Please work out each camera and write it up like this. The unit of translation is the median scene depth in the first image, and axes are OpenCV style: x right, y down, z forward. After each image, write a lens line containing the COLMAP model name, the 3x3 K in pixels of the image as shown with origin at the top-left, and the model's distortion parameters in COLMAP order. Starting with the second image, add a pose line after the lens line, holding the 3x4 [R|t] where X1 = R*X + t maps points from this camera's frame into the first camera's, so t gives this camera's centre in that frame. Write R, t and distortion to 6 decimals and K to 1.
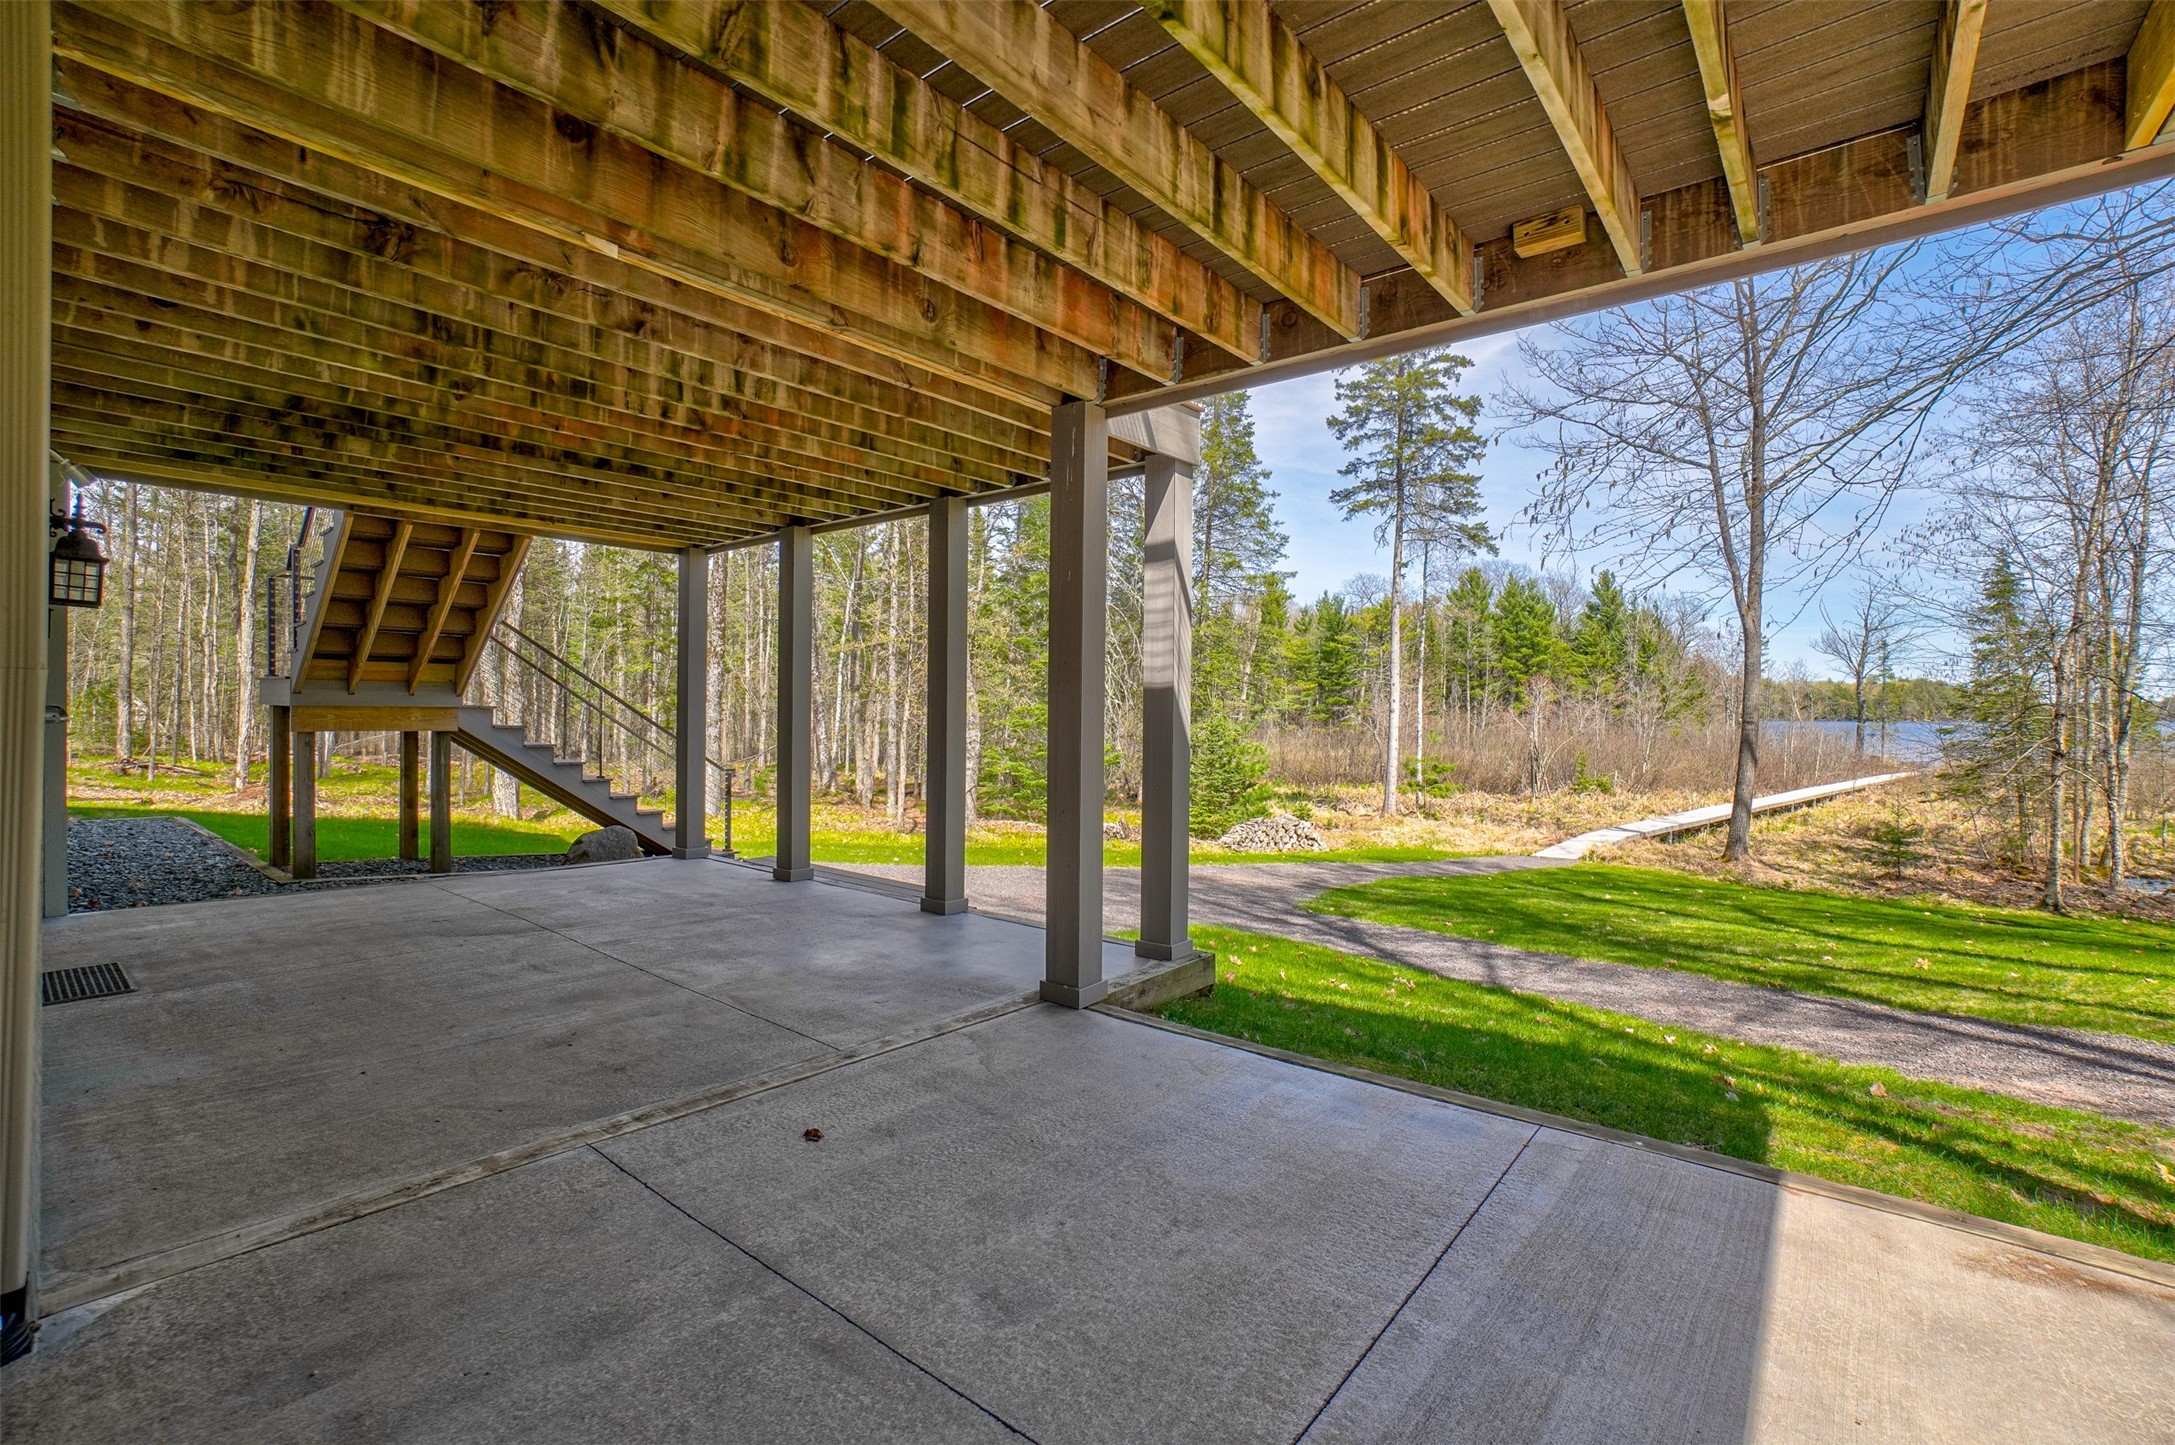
lens RADIAL K [[962.1, 0, 1081.4], [0, 962.1, 722.2], [0, 0, 1]] dist [-0.065947, 0.023513]
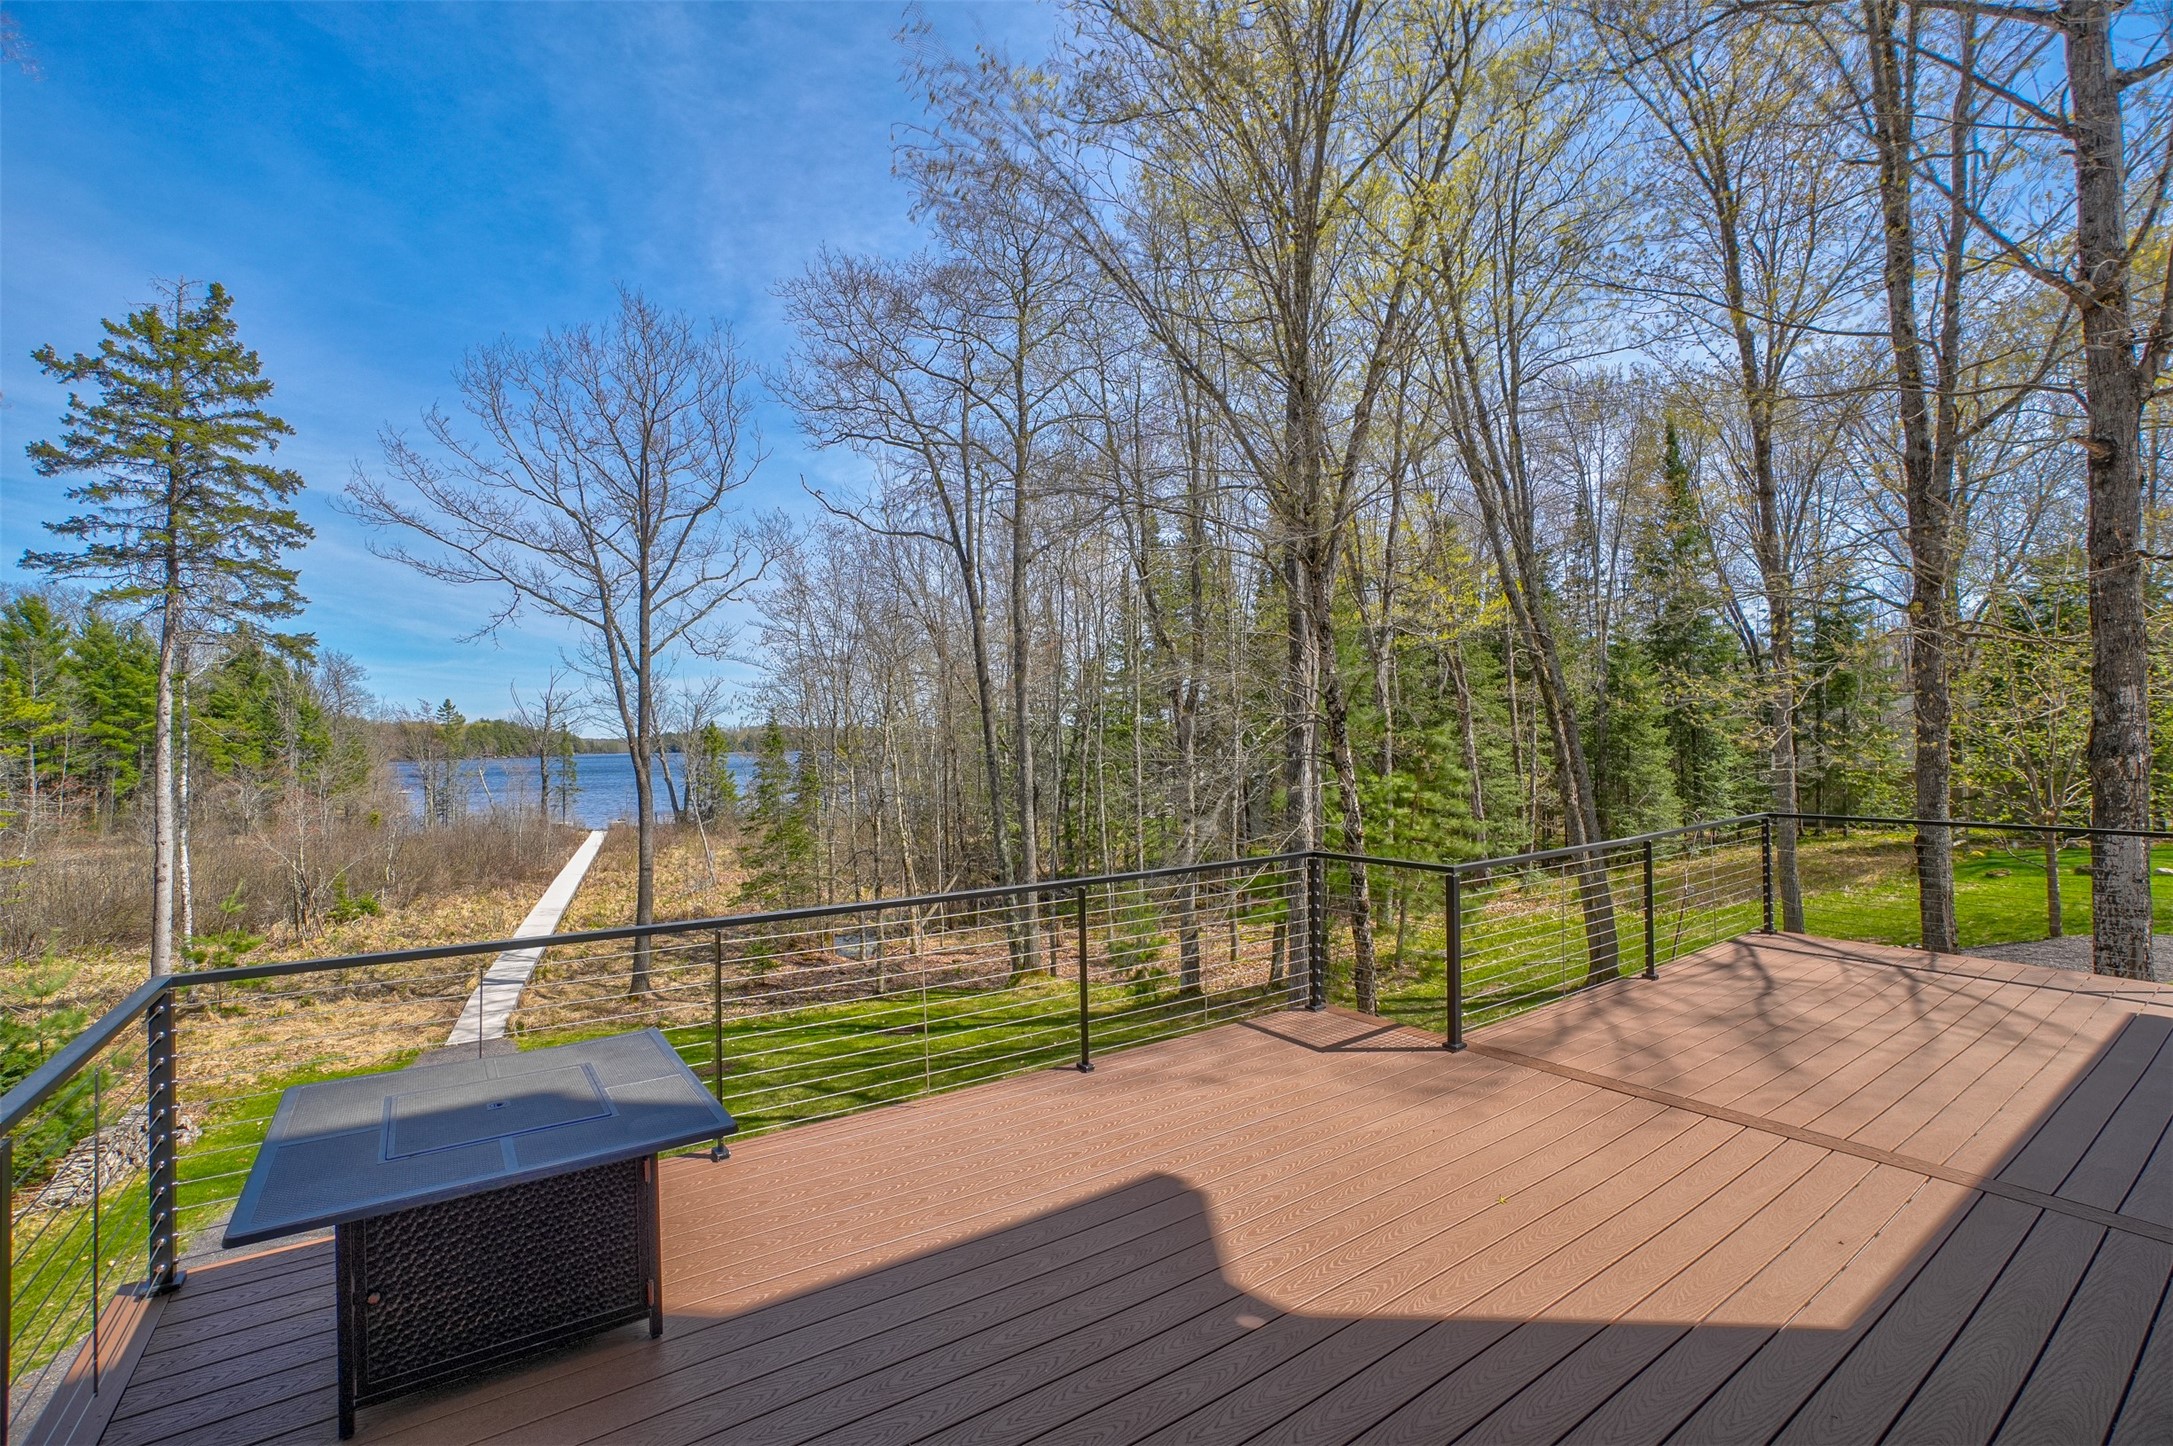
lens RADIAL K [[966.9, 0, 1087.1], [0, 966.9, 725.7], [0, 0, 1]] dist [-0.075236, 0.028074]
pose [[0.264974, 0.004998, 0.964243, -0.160702], [0.029166, 0.999488, -0.013195, -0.098797], [-0.963815, 0.031619, 0.264692, 0.146392]]
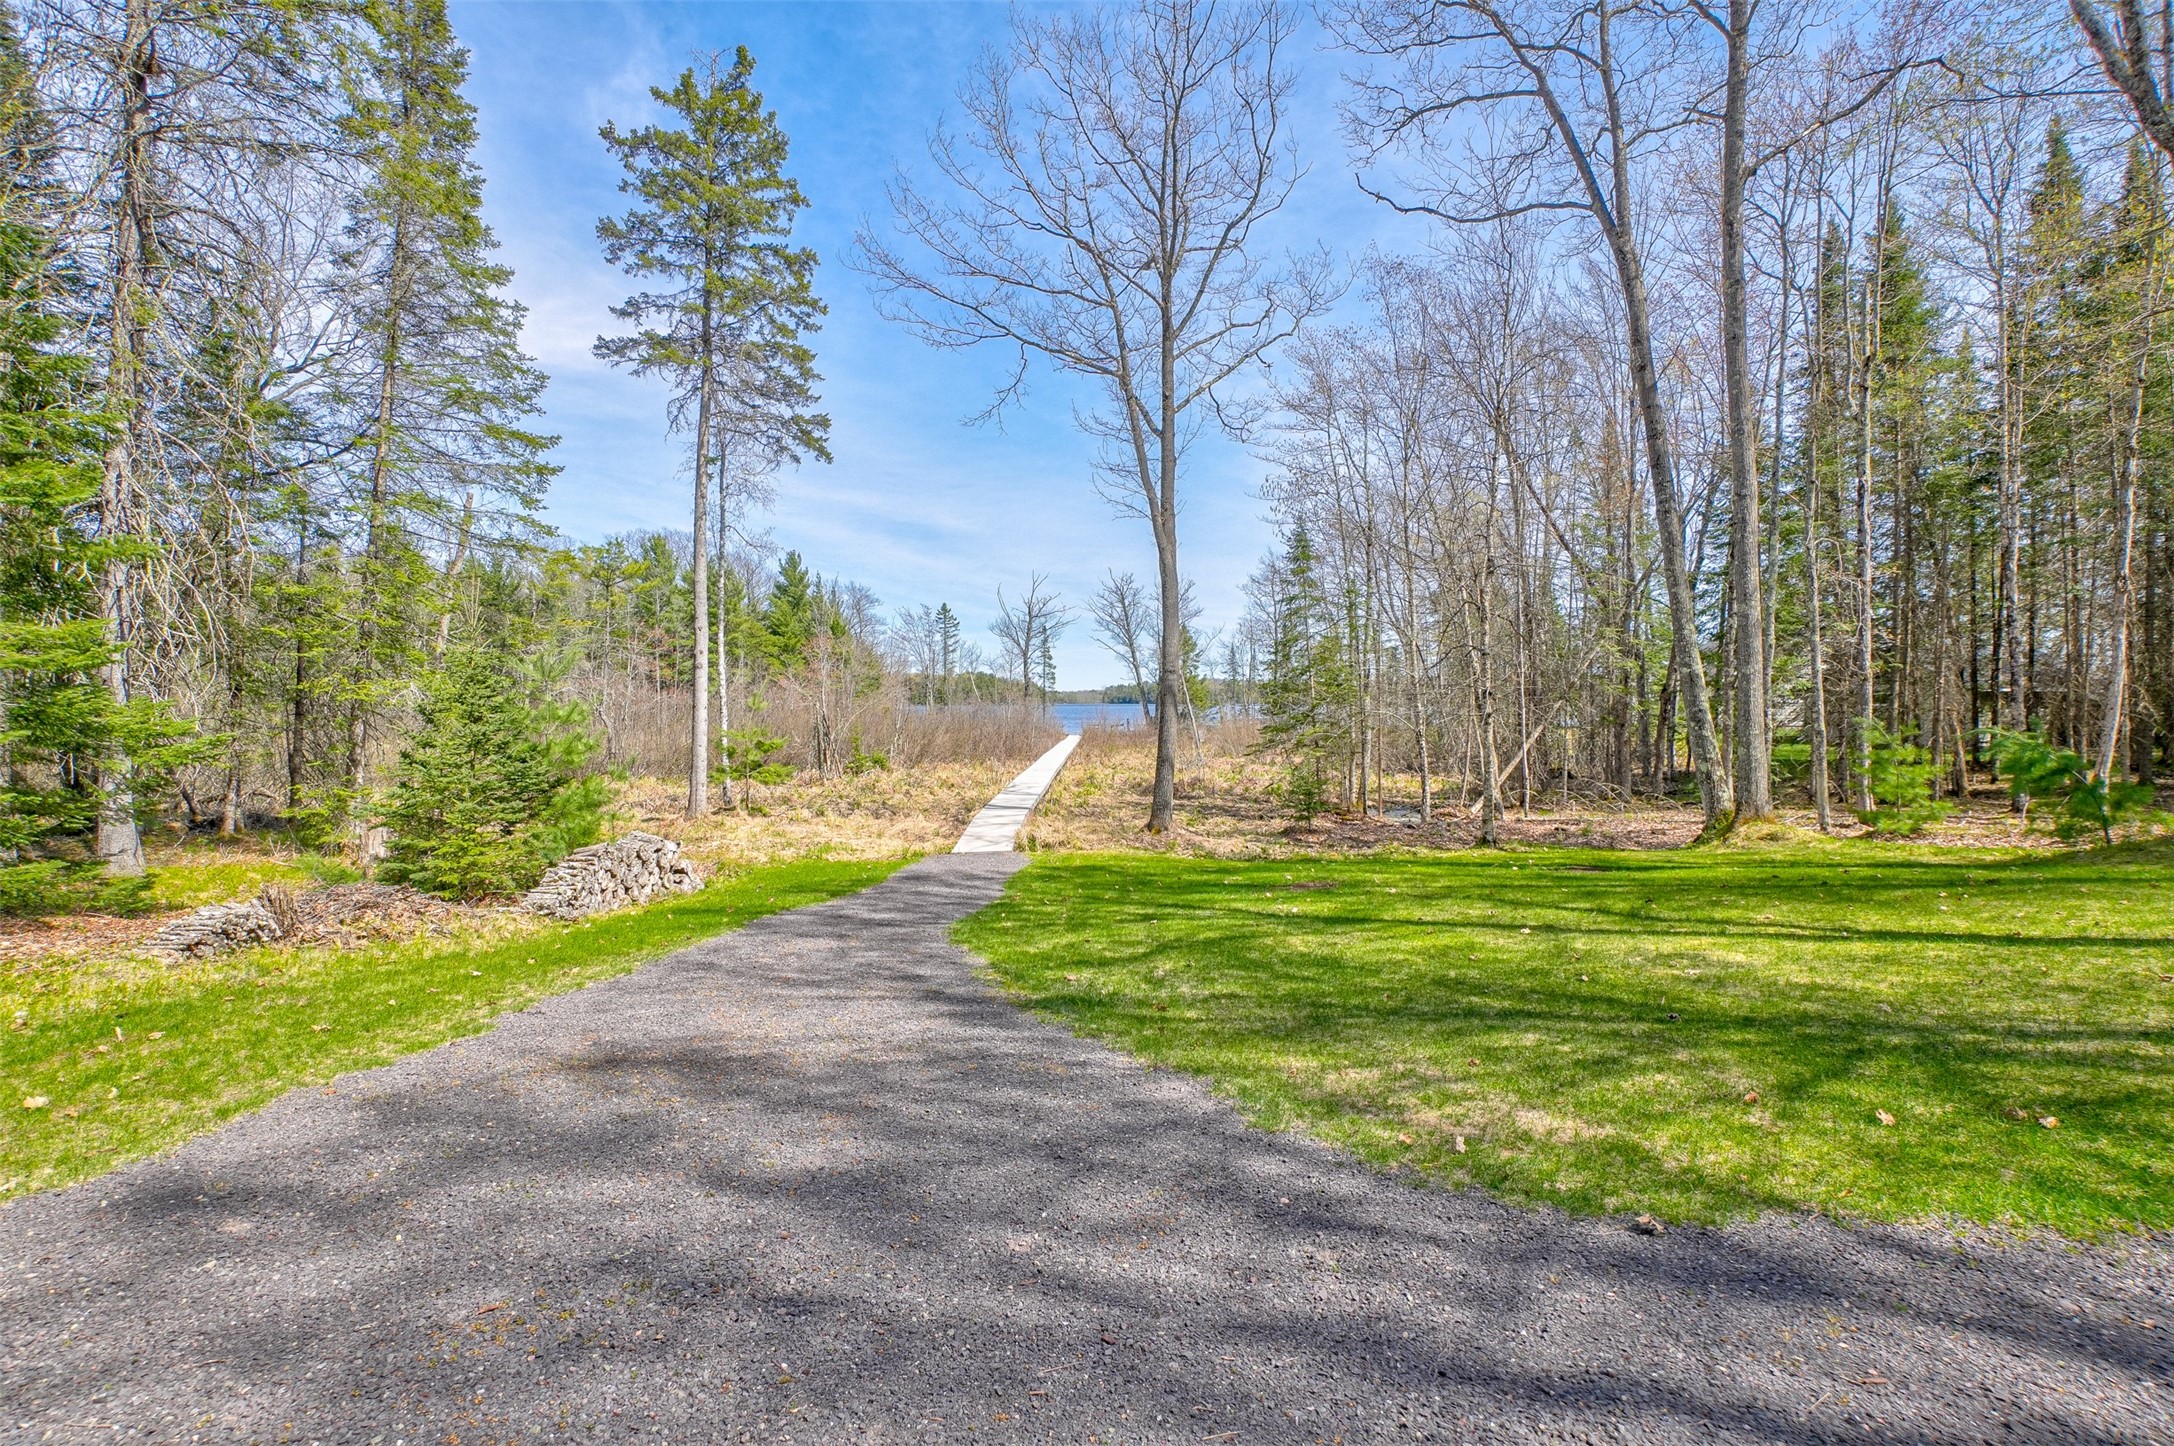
lens RADIAL K [[961.6, 0, 1080.9], [0, 961.6, 722.7], [0, 0, 1]] dist [-0.065947, 0.023513]
pose [[0.660289, -0.026226, 0.750554, -0.013940], [0.017766, 0.999656, 0.019301, 0.021304], [-0.750802, 0.000590, 0.660527, 0.337348]]
